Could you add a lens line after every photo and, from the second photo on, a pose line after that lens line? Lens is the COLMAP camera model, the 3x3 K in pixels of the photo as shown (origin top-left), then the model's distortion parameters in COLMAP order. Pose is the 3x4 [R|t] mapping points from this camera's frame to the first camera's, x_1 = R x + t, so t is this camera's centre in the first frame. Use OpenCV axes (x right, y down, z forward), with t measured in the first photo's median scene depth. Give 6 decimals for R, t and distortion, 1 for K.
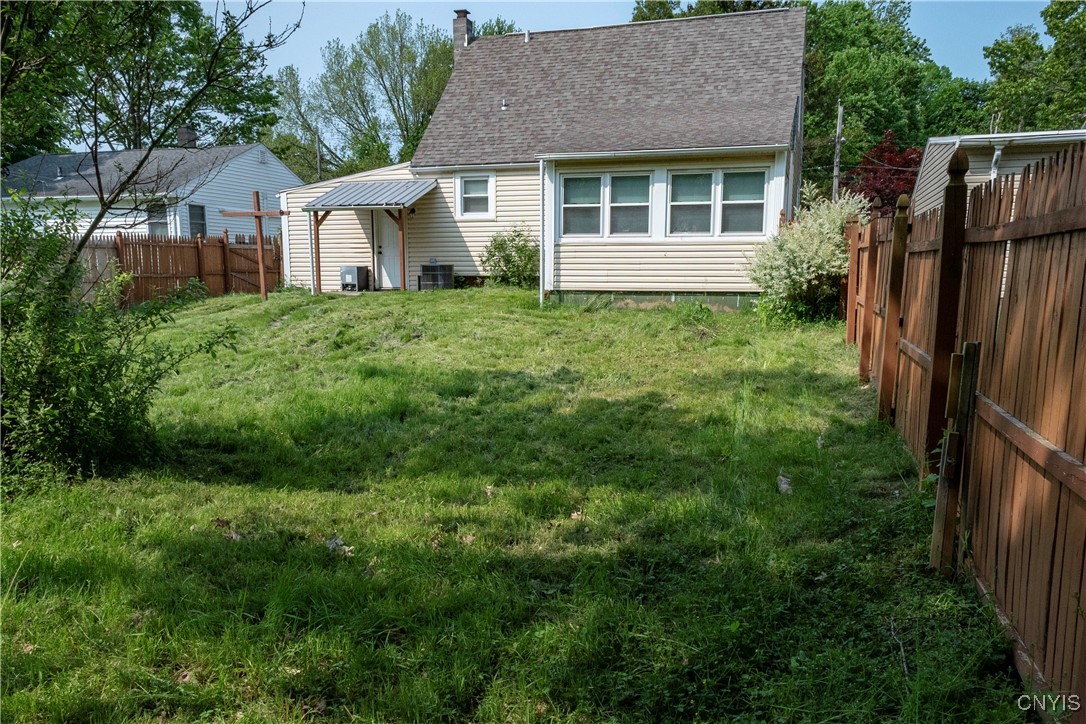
lens RADIAL K [[831.4, 0, 541.2], [0, 831.4, 385.0], [0, 0, 1]] dist [-0.009605, -0.000395]
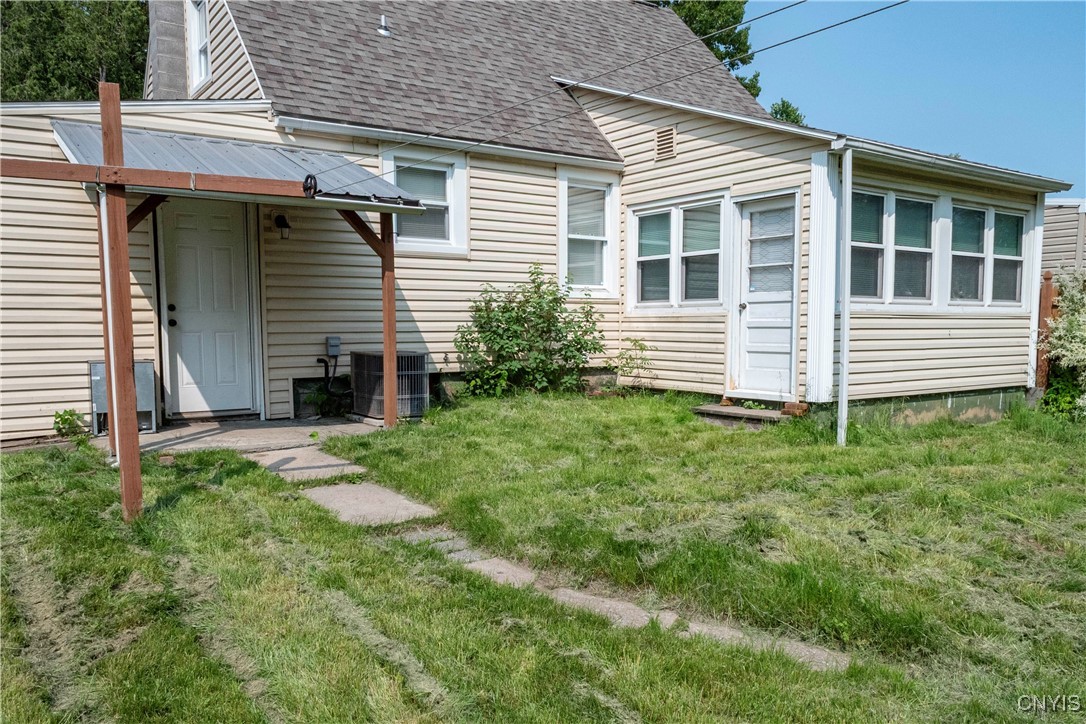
lens RADIAL K [[831.4, 0, 541.2], [0, 831.4, 385.0], [0, 0, 1]] dist [-0.009605, -0.000395]
pose [[0.609530, -0.061901, 0.790343, -0.415574], [0.111298, 0.993755, -0.008004, -0.116409], [-0.784912, 0.092843, 0.612613, 0.680281]]
